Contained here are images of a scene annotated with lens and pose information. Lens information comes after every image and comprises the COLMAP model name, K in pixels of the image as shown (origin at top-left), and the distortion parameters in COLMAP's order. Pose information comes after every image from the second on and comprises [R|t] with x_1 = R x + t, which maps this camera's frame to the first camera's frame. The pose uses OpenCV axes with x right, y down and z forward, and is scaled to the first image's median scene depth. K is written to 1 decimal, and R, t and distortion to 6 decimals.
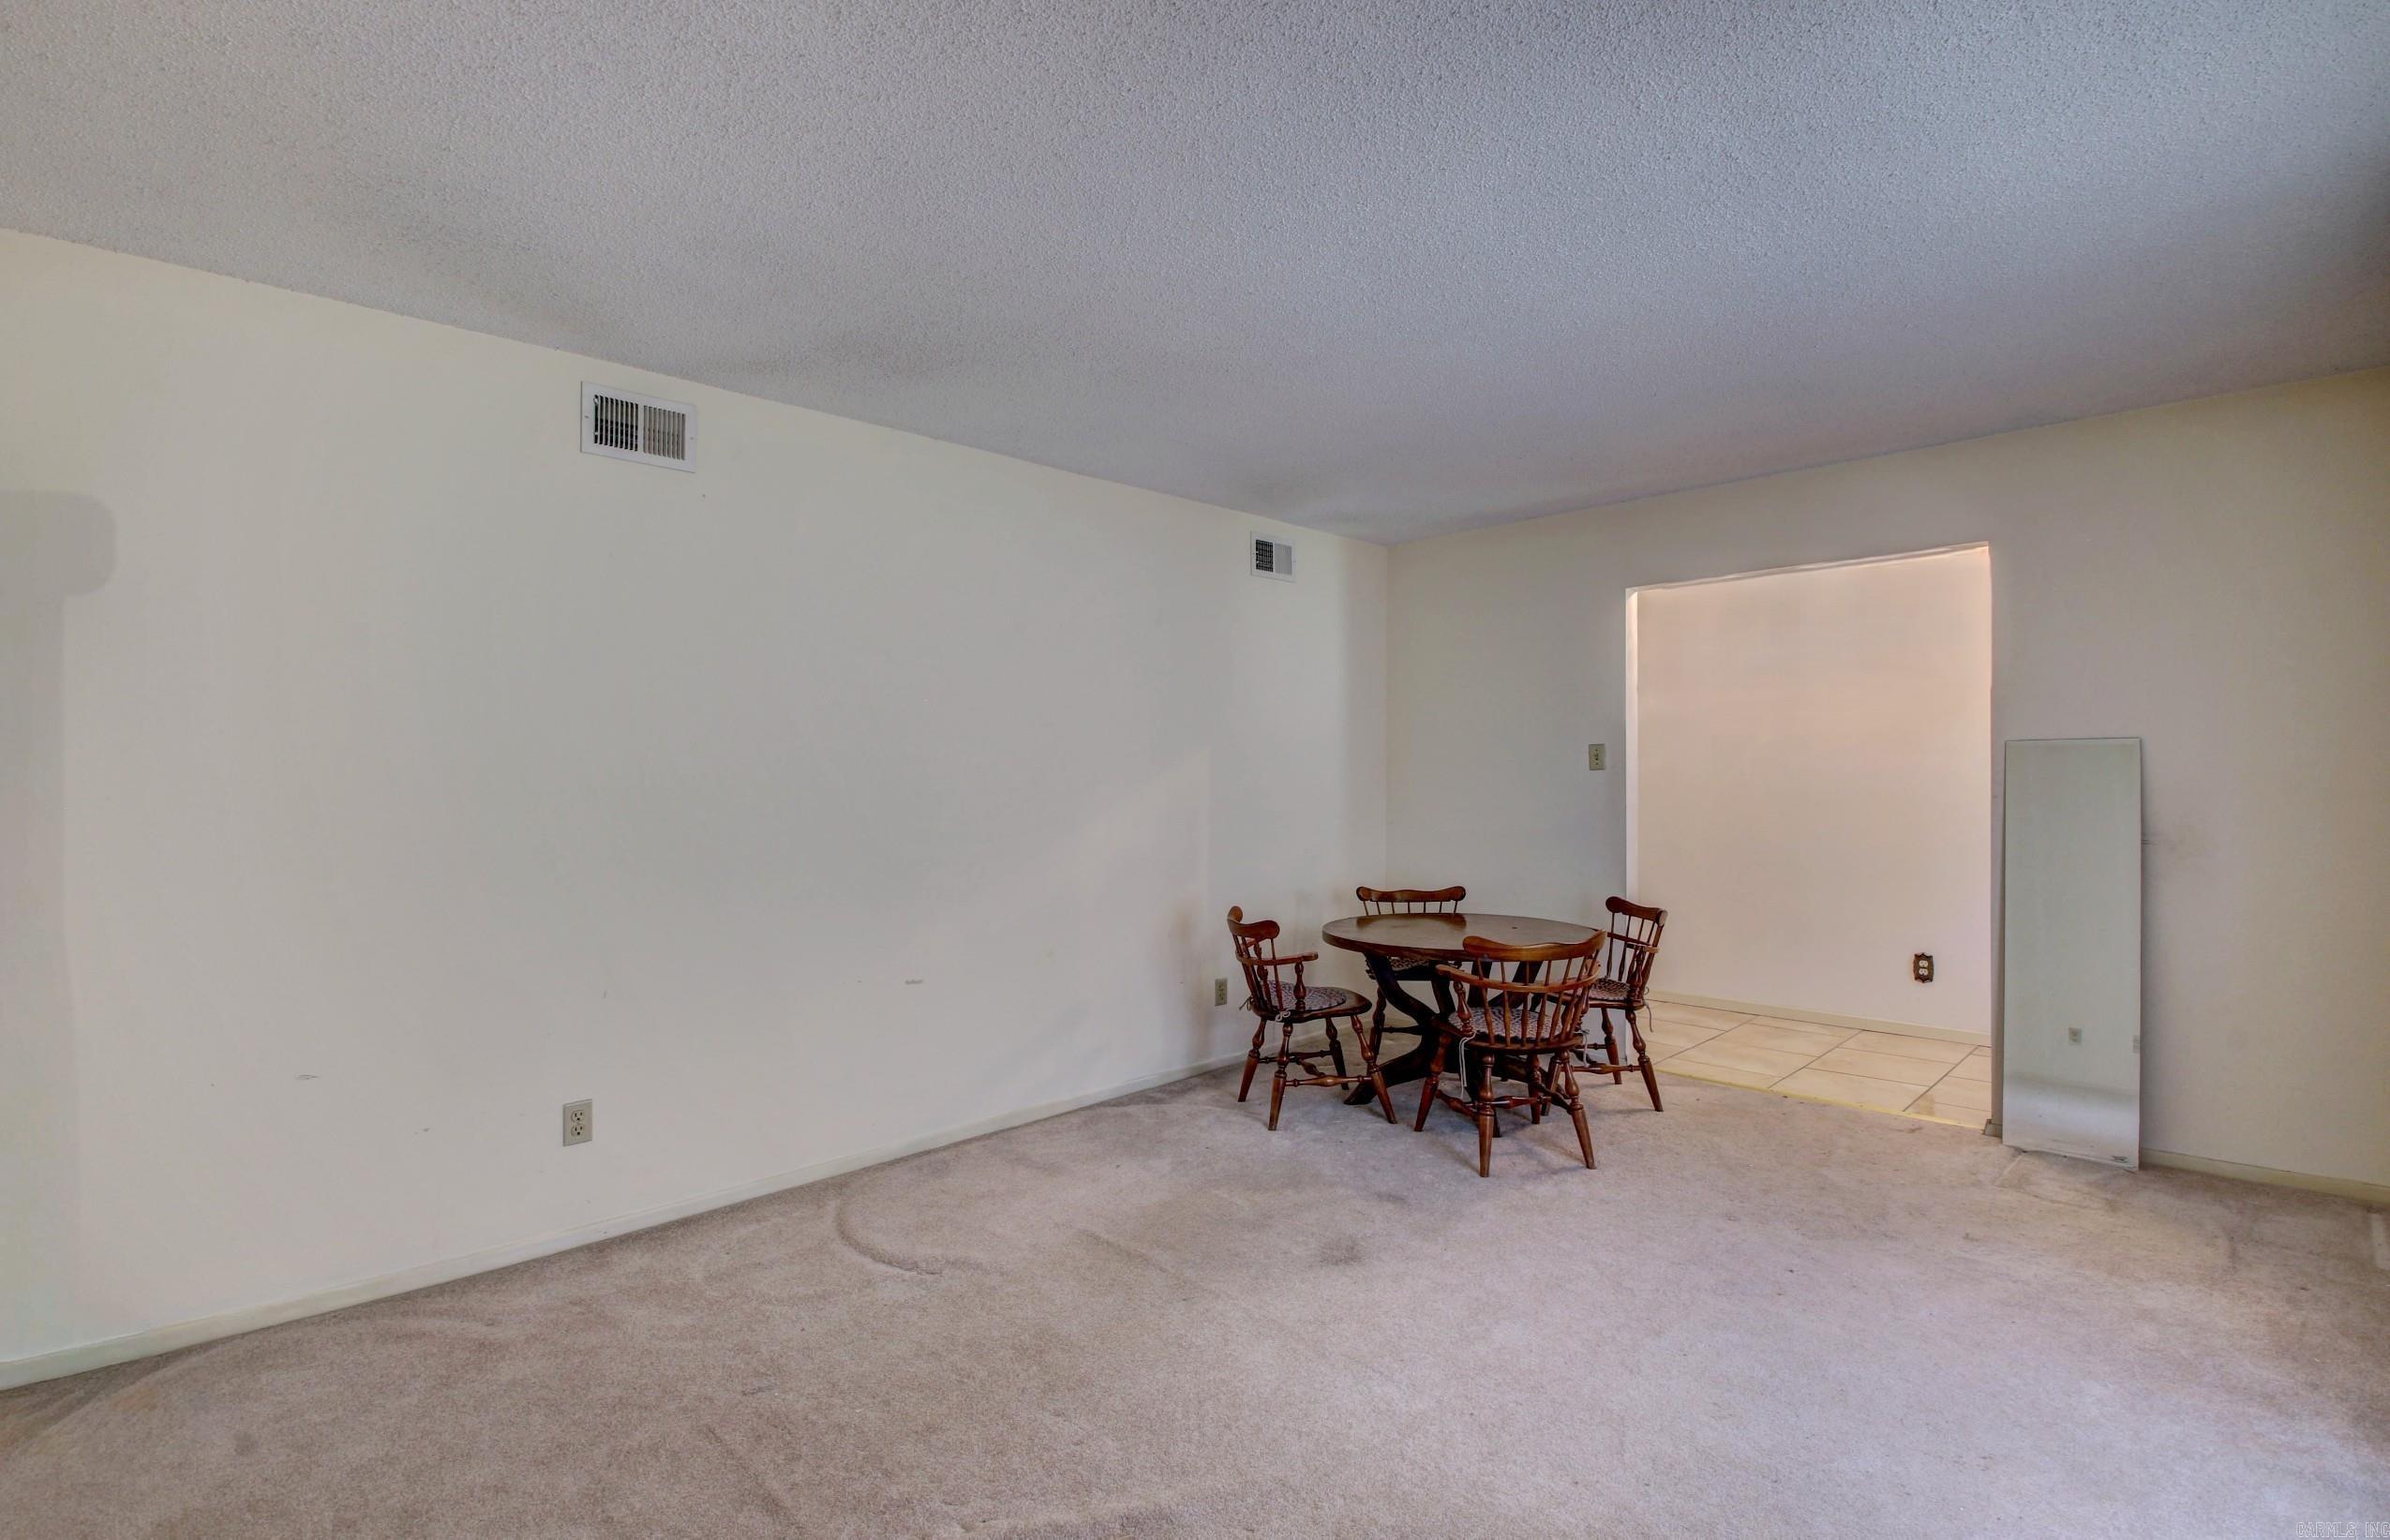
lens RADIAL K [[1118.8, 0, 1188.1], [0, 1118.8, 756.7], [0, 0, 1]] dist [-0.001394, -0.014958]
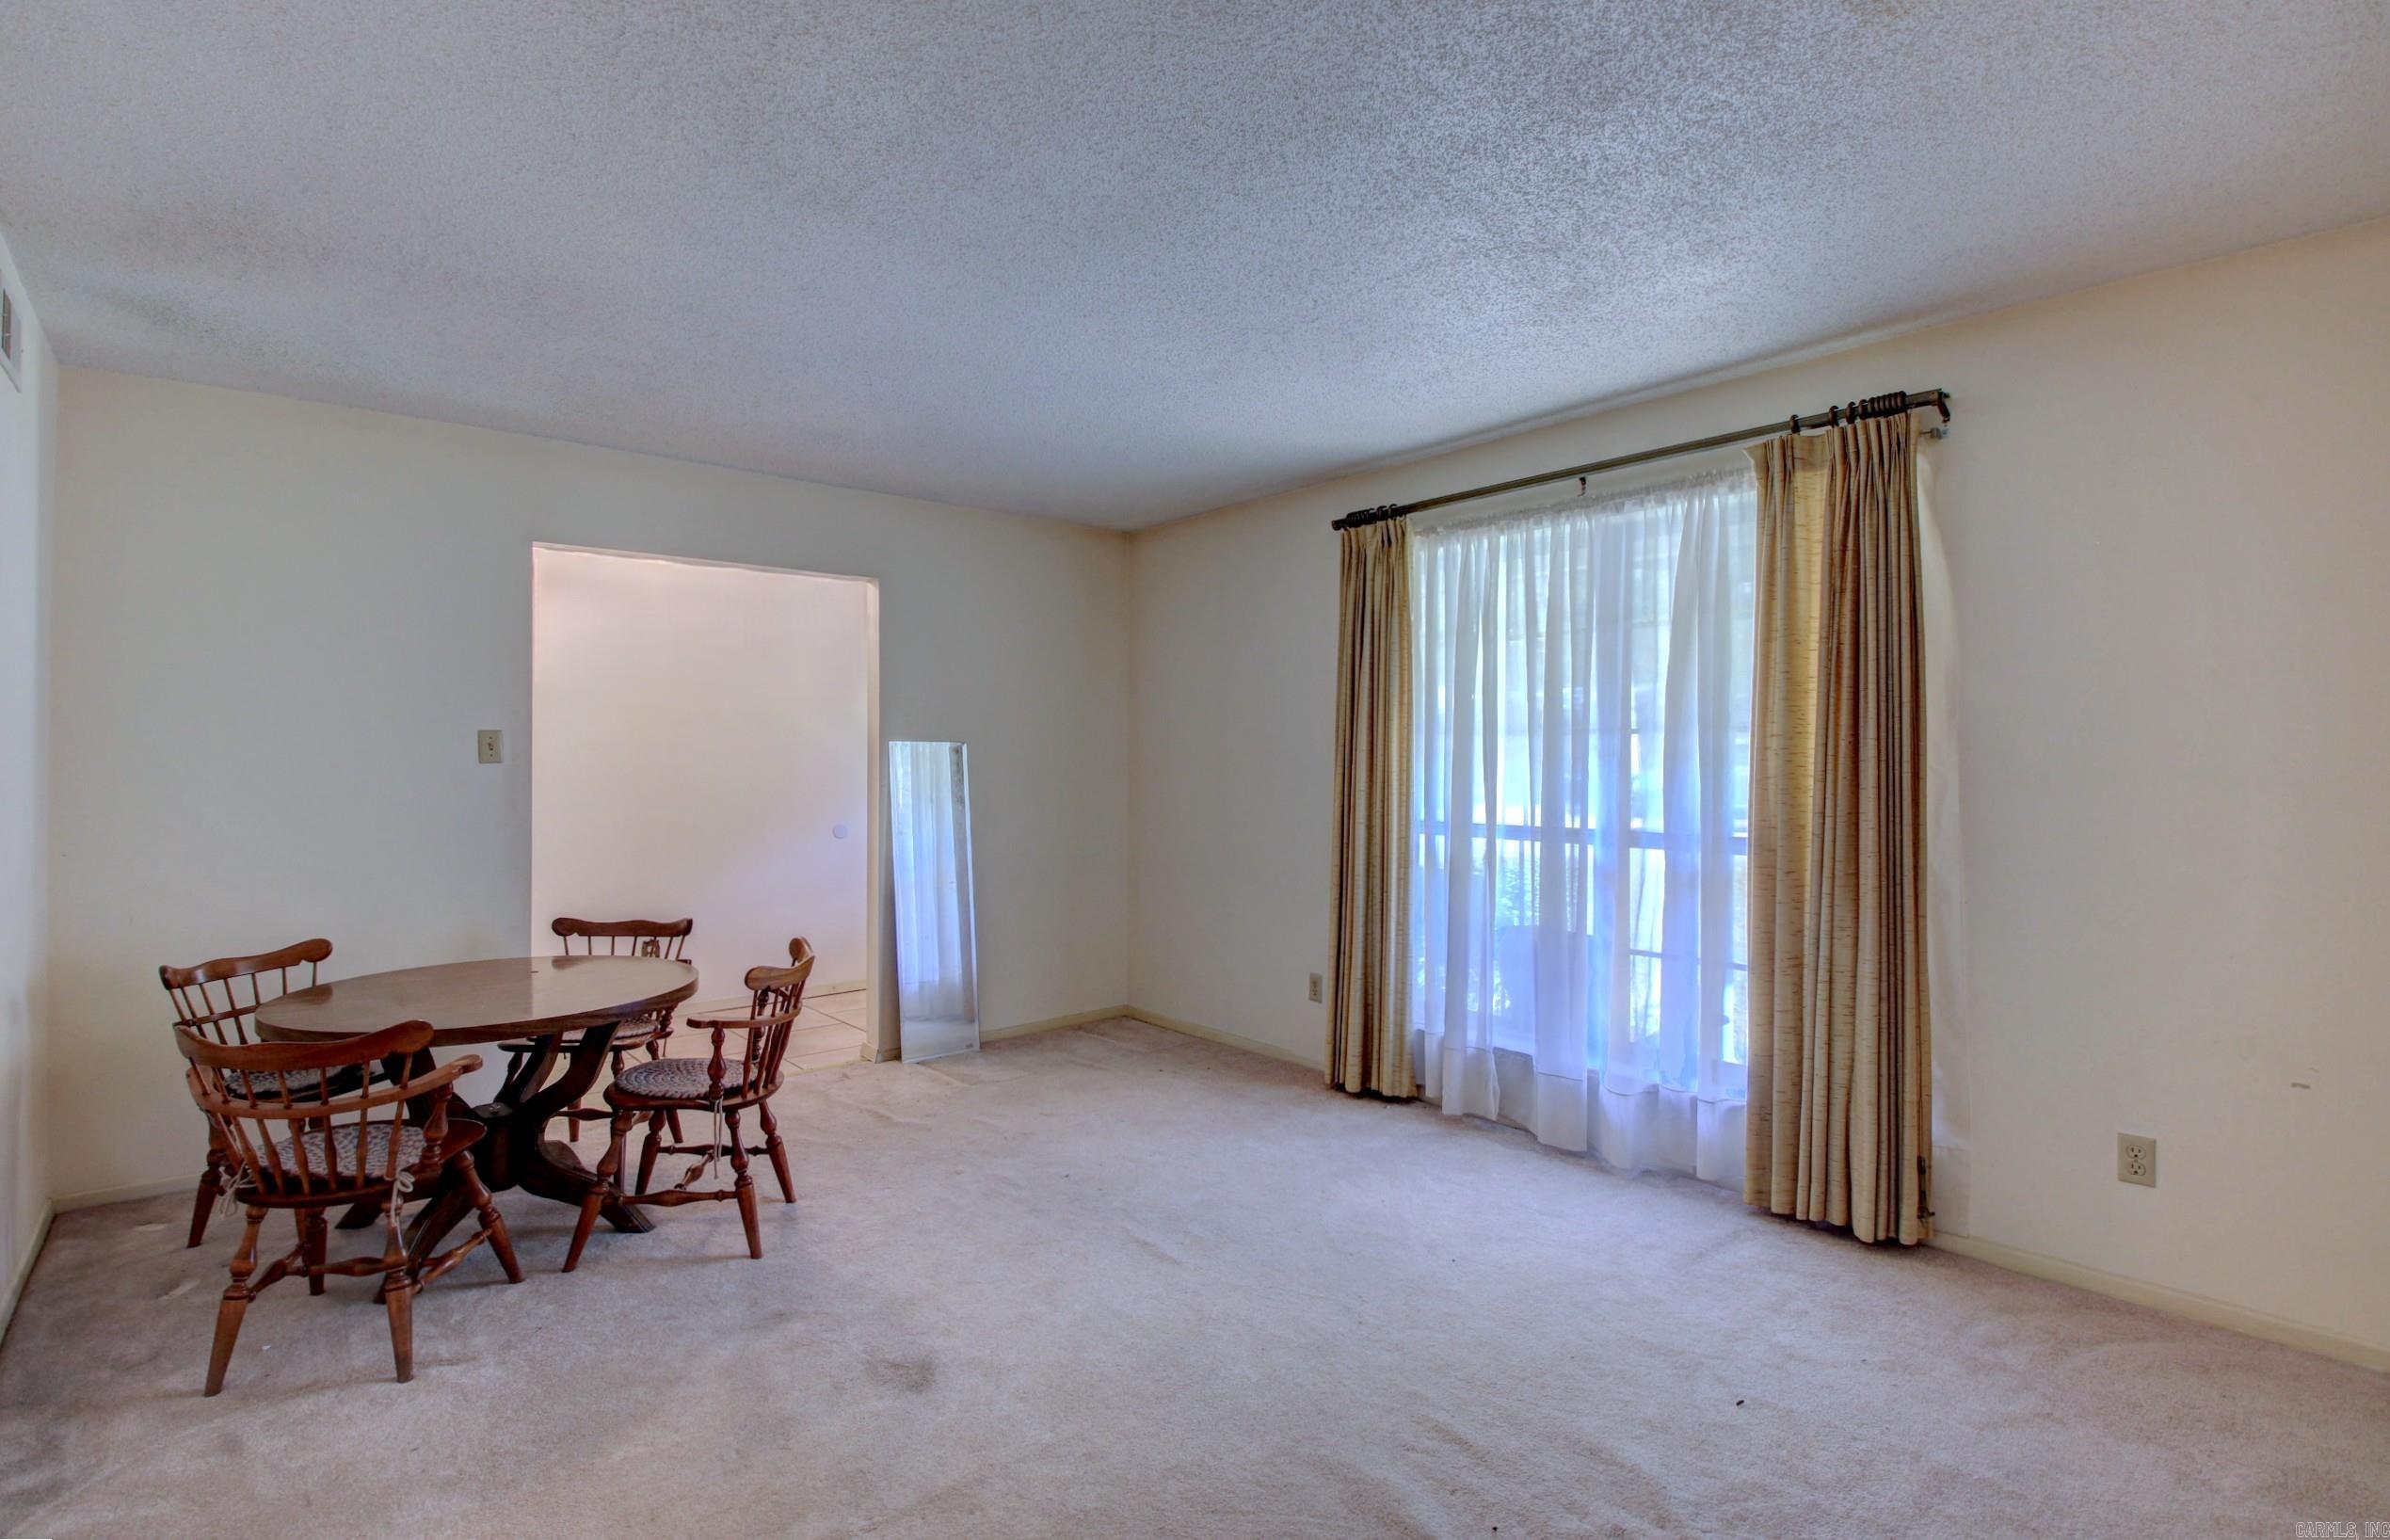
lens RADIAL K [[1118.7, 0, 1199.1], [0, 1118.7, 769.8], [0, 0, 1]] dist [-0.001394, -0.014958]
pose [[0.052836, -0.000907, 0.998603, -0.443311], [-0.017183, 0.999851, 0.001817, 0.007552], [-0.998455, -0.017255, 0.052812, 0.523030]]
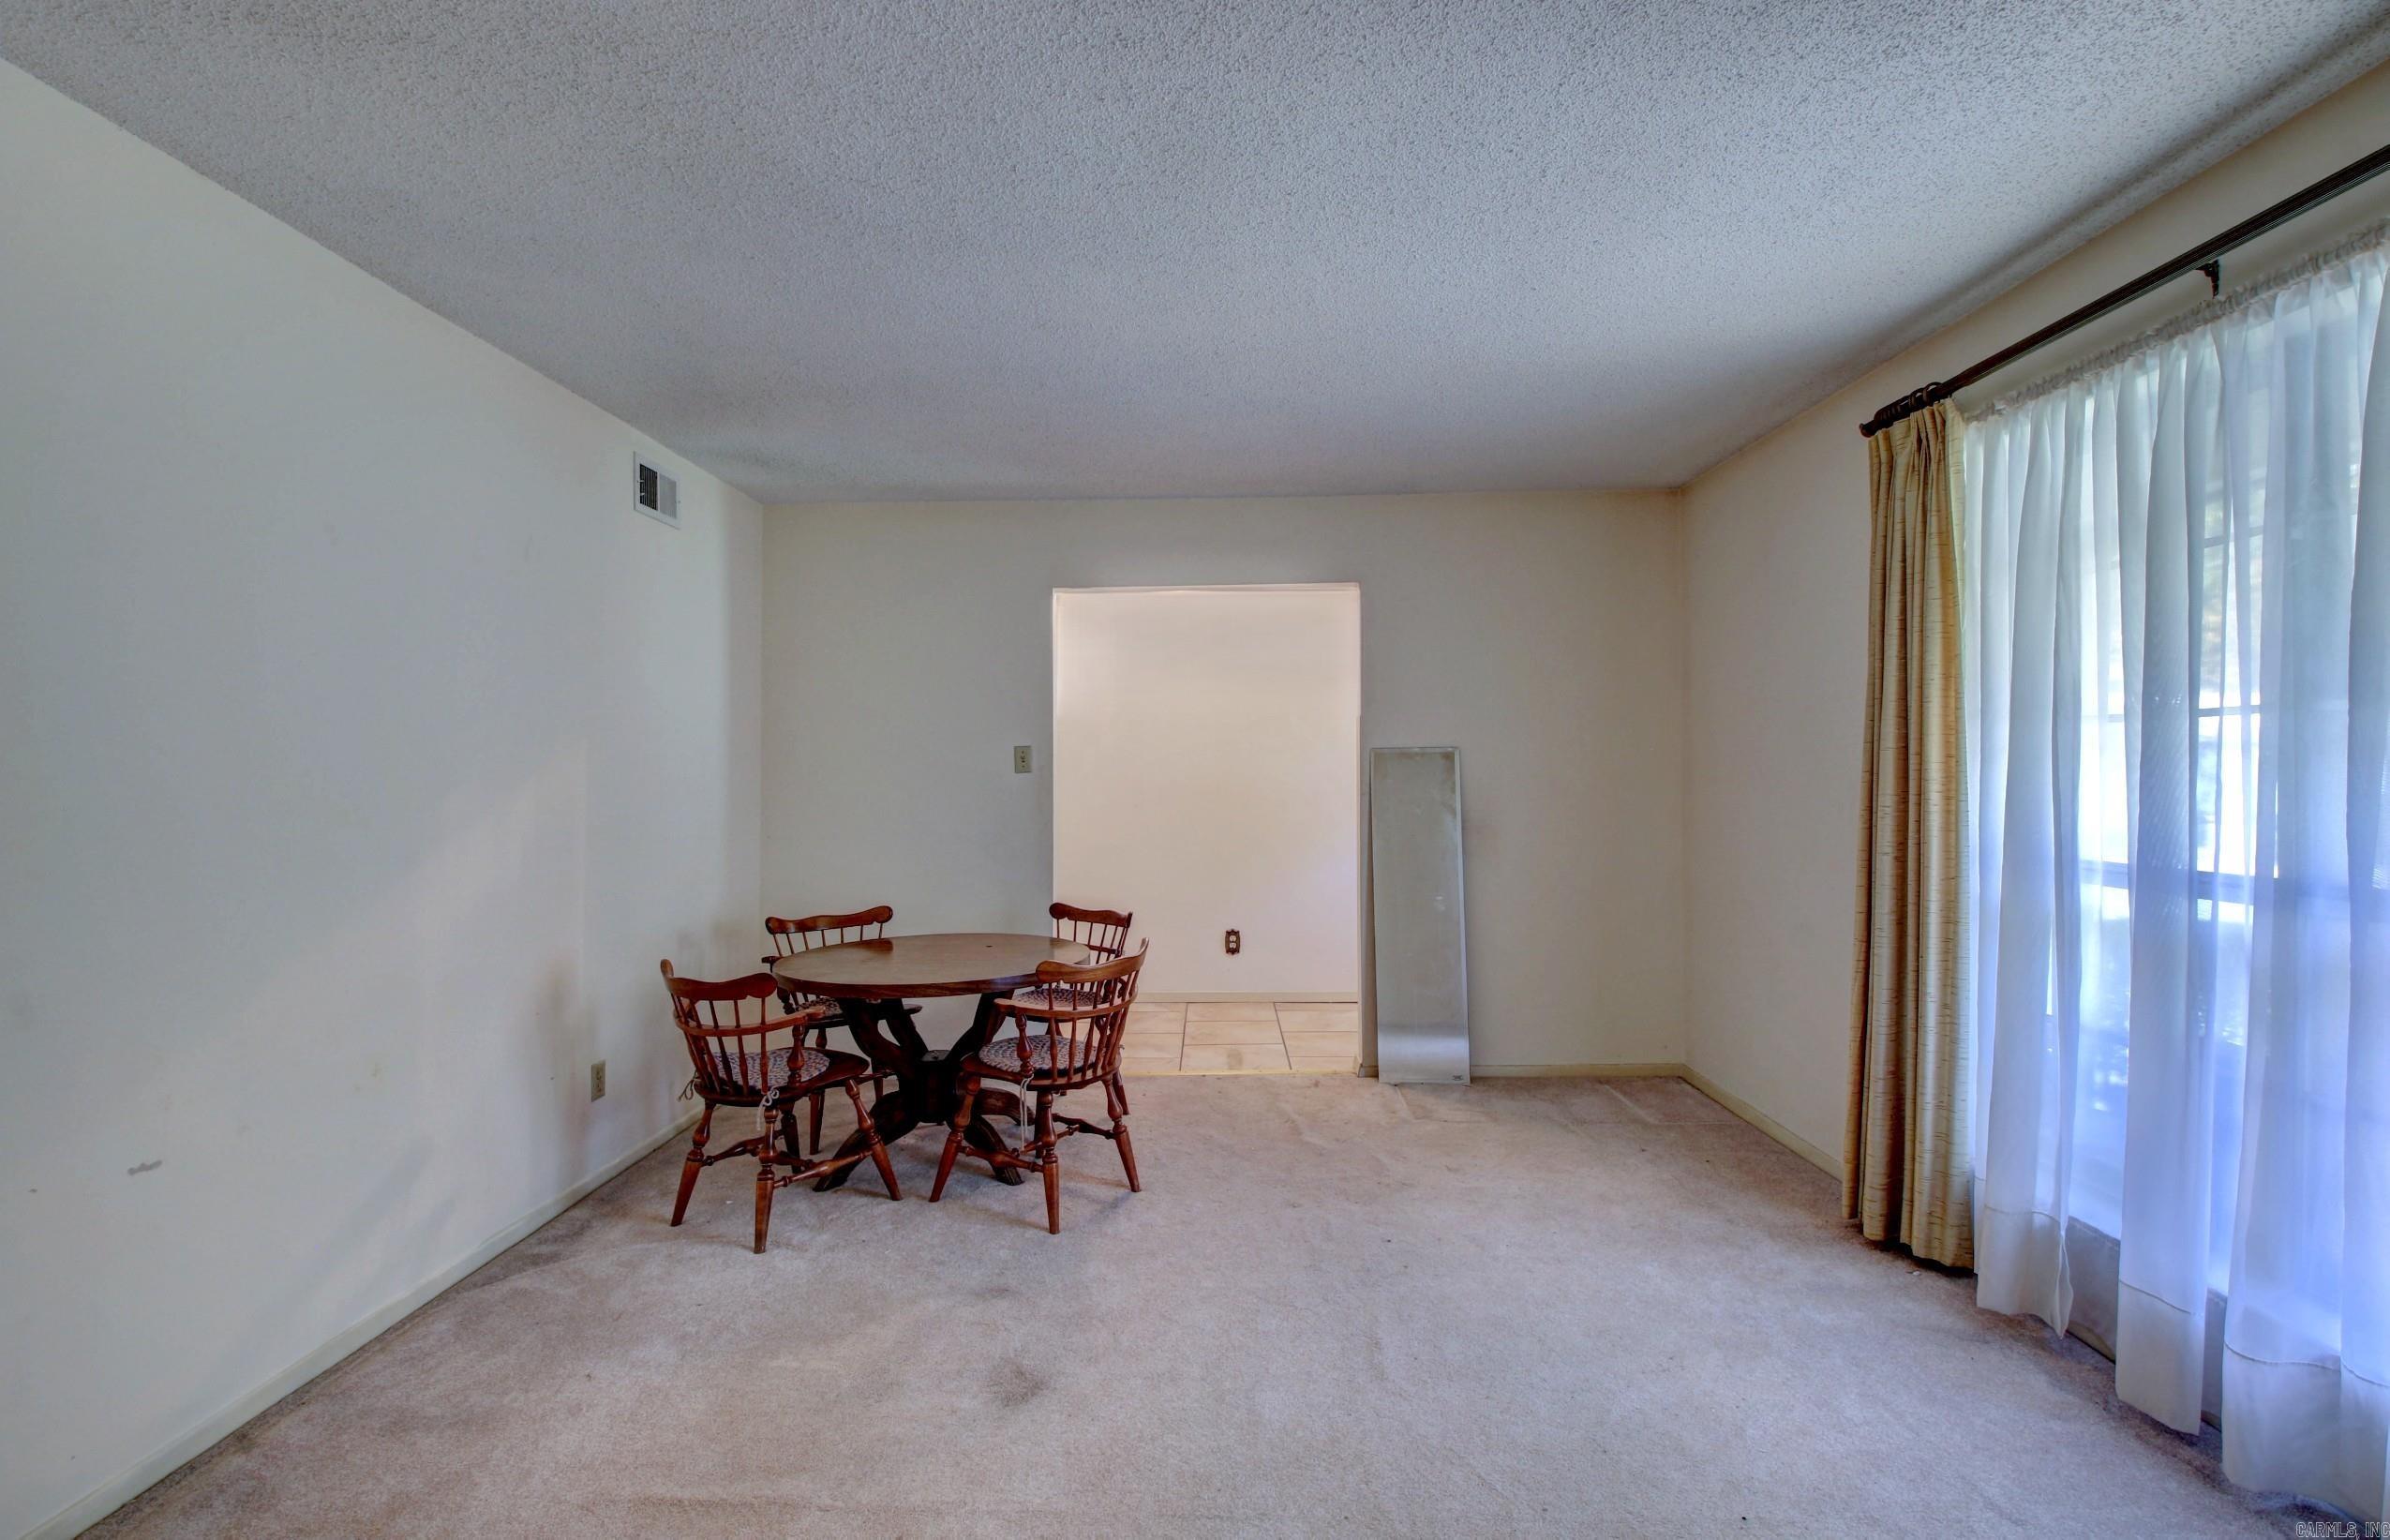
lens RADIAL K [[1118.8, 0, 1199.9], [0, 1118.8, 764.4], [0, 0, 1]] dist [-0.001394, -0.014958]
pose [[0.710248, 0.002635, 0.703946, -0.228242], [-0.006933, 0.999971, 0.003251, 0.000751], [-0.703917, -0.007190, 0.710246, 0.241606]]
